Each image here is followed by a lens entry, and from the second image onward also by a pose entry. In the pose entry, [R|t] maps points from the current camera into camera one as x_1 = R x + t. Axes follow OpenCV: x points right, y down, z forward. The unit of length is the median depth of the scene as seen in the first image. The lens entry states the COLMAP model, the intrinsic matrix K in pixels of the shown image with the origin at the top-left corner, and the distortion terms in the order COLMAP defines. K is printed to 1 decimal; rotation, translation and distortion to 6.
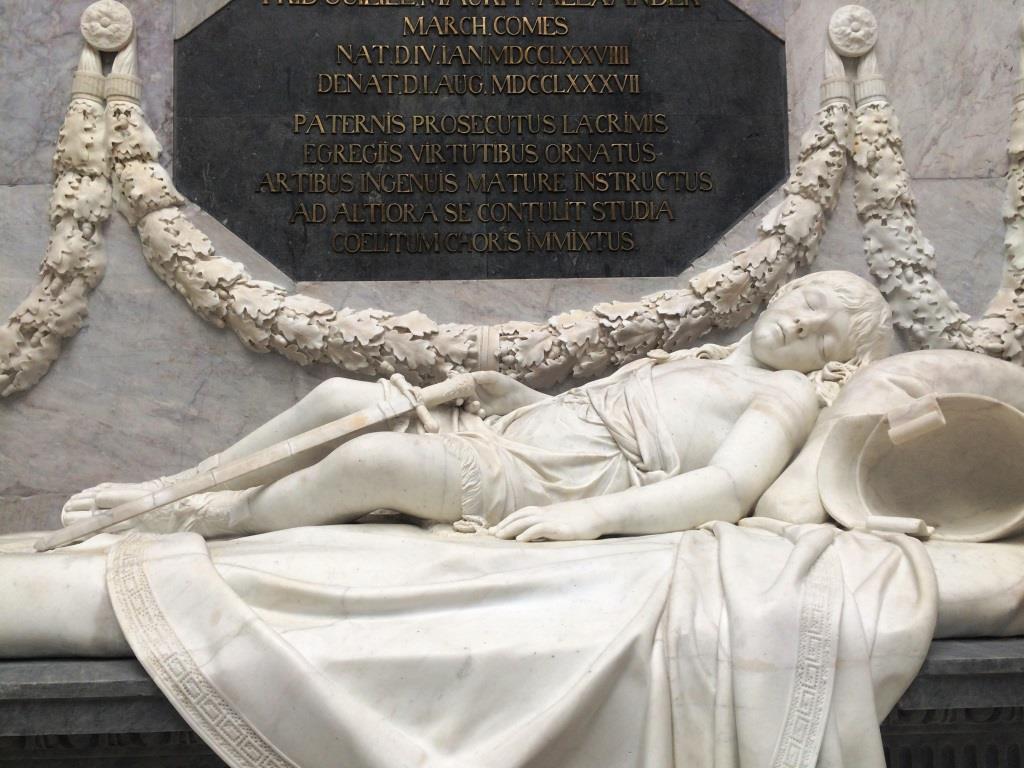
lens RADIAL K [[857.3, 0, 511.1], [0, 857.3, 383.1], [0, 0, 1]] dist [0.041913, -0.019721]
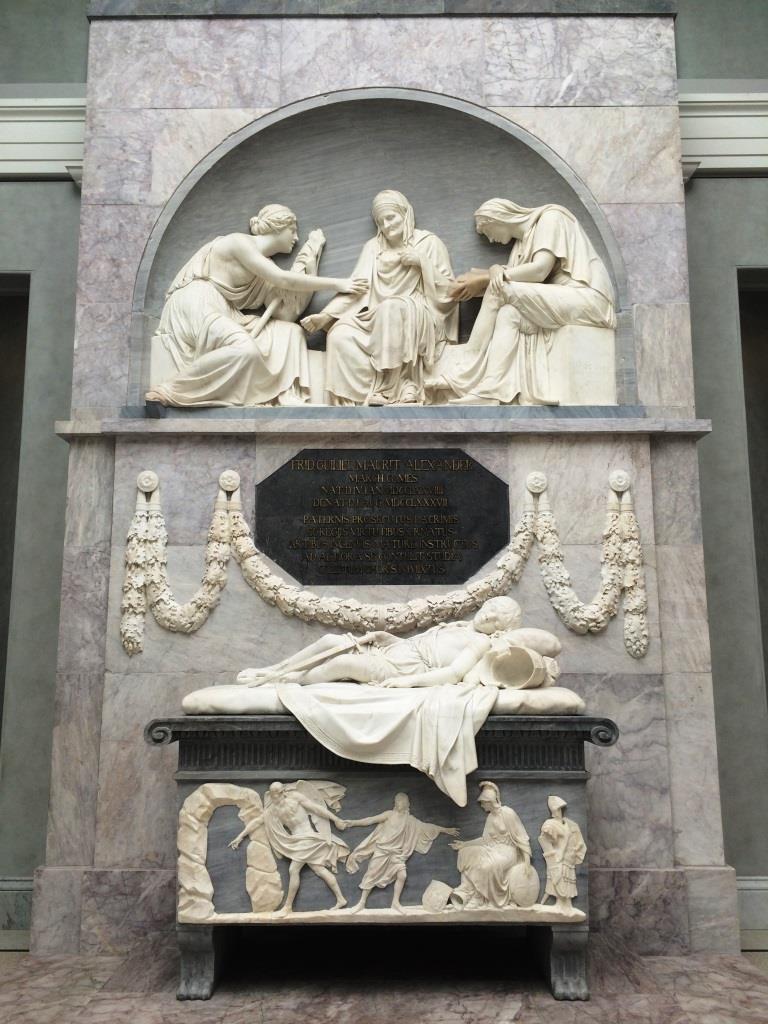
lens RADIAL K [[857.3, 0, 381.1], [0, 857.3, 509.0], [0, 0, 1]] dist [0.041913, -0.019721]
pose [[0.998895, 0.008300, -0.046266, 0.079204], [-0.011826, 0.997002, -0.076467, -0.152396], [0.045492, 0.076930, 0.995998, -1.426573]]
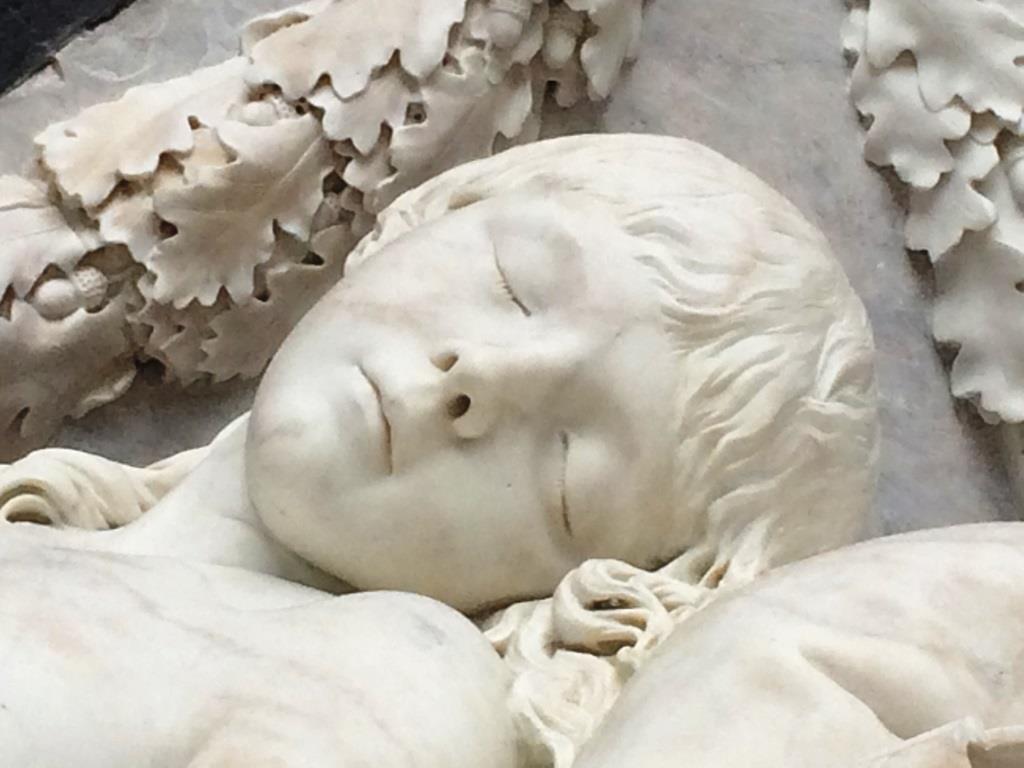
lens RADIAL K [[4291.0, 0, 511.8], [0, 4291.0, 384.3], [0, 0, 1]] dist [-0.020701, 0.000000]
pose [[0.964255, 0.050261, 0.260166, 0.055162], [-0.035207, 0.997442, -0.062204, -0.001247], [-0.262627, 0.050821, 0.963558, -0.009226]]
